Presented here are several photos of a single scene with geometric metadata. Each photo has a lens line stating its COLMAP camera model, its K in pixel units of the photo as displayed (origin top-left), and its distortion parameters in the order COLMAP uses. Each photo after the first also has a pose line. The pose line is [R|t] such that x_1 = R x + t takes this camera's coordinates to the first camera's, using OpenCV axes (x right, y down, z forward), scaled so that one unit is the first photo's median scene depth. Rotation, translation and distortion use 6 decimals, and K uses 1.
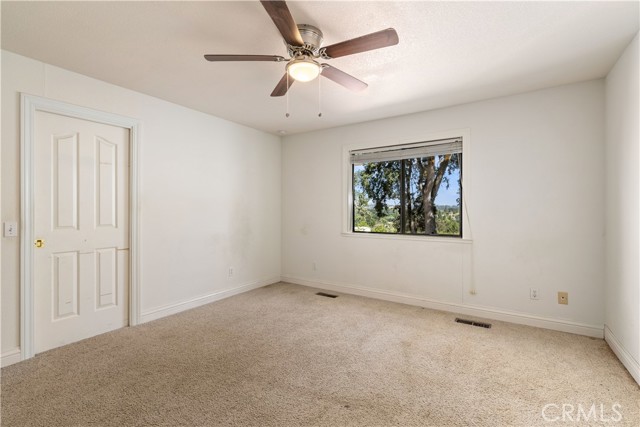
lens RADIAL K [[292.0, 0, 319.8], [0, 292.0, 208.4], [0, 0, 1]] dist [0.001564, 0.000165]
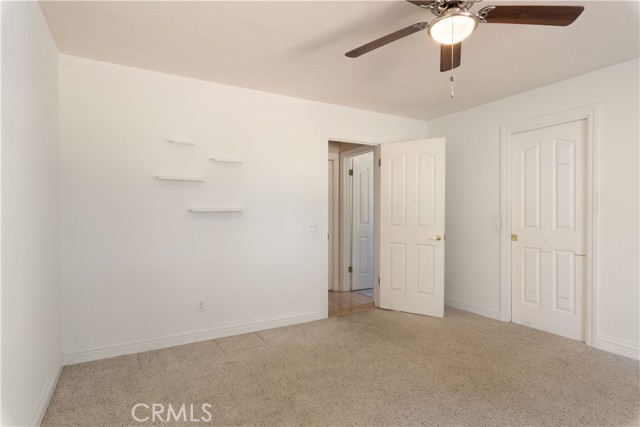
lens RADIAL K [[340.9, 0, 320.9], [0, 340.9, 214.3], [0, 0, 1]] dist [0.006066, 0.000214]
pose [[-0.457298, 0.003915, -0.889305, 0.665931], [-0.000389, 0.999989, 0.004602, 0.010055], [0.889313, 0.002450, -0.457292, 0.815886]]
